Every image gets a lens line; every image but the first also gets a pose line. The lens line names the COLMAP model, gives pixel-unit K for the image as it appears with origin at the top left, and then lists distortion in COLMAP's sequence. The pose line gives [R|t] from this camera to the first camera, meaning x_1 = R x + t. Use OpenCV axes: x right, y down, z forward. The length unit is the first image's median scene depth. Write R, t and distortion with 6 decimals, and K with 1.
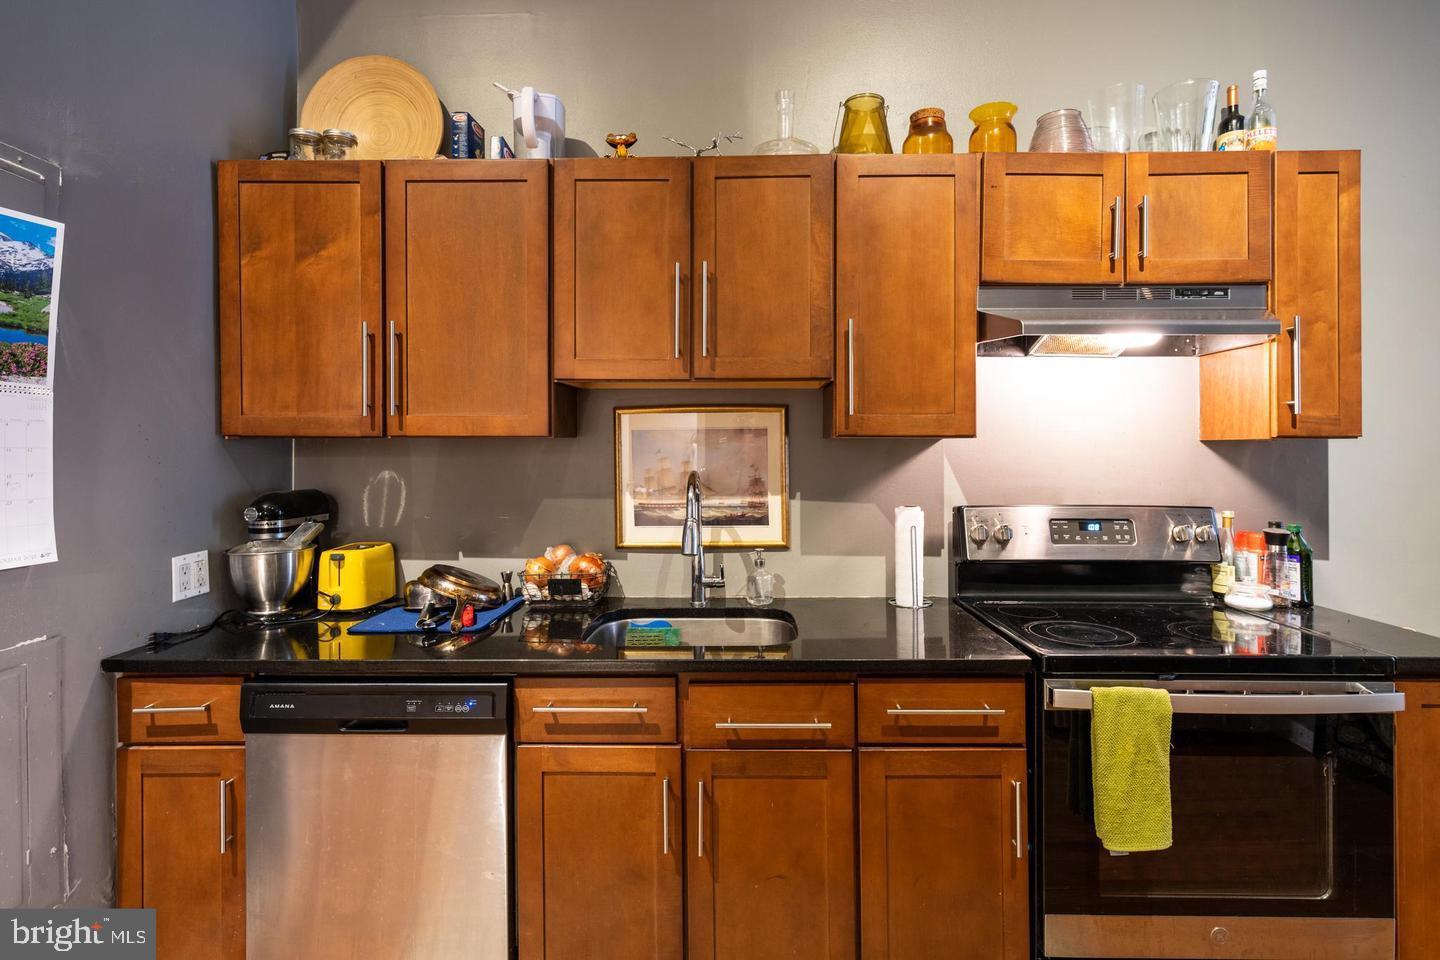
lens RADIAL K [[728.2, 0, 724.1], [0, 728.2, 460.4], [0, 0, 1]] dist [-0.002215, -0.000033]
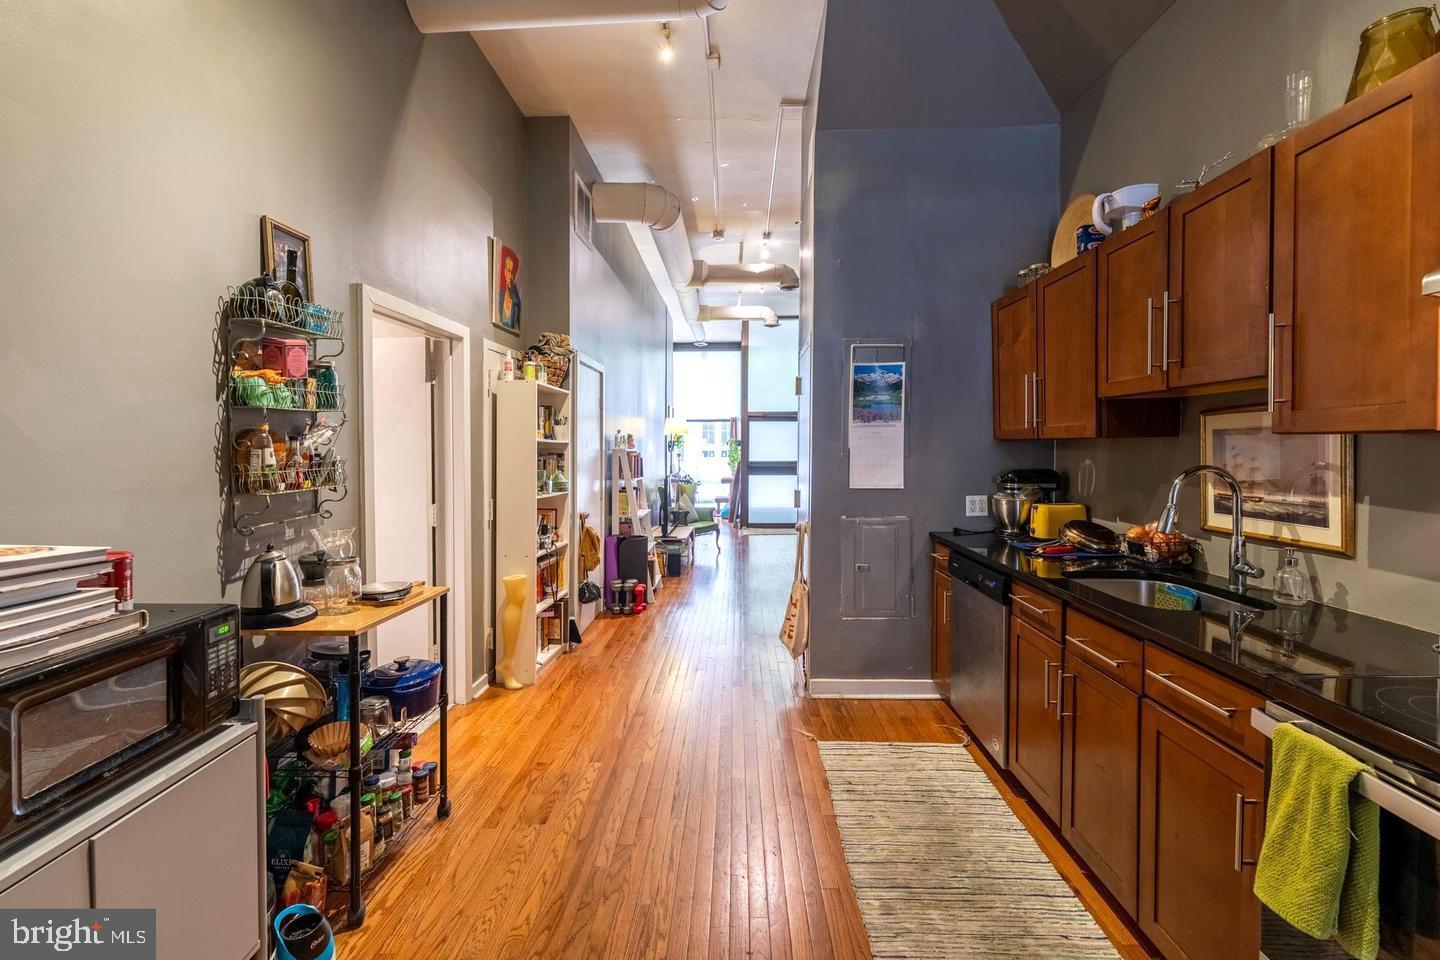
lens RADIAL K [[596.6, 0, 720.0], [0, 596.6, 480.0], [0, 0, 1]] dist [0.000596, -0.000041]
pose [[-0.020019, 0.058826, -0.998067, 0.926046], [-0.007832, 0.998228, 0.058993, -0.012503], [0.999769, 0.008998, -0.019523, 0.258947]]
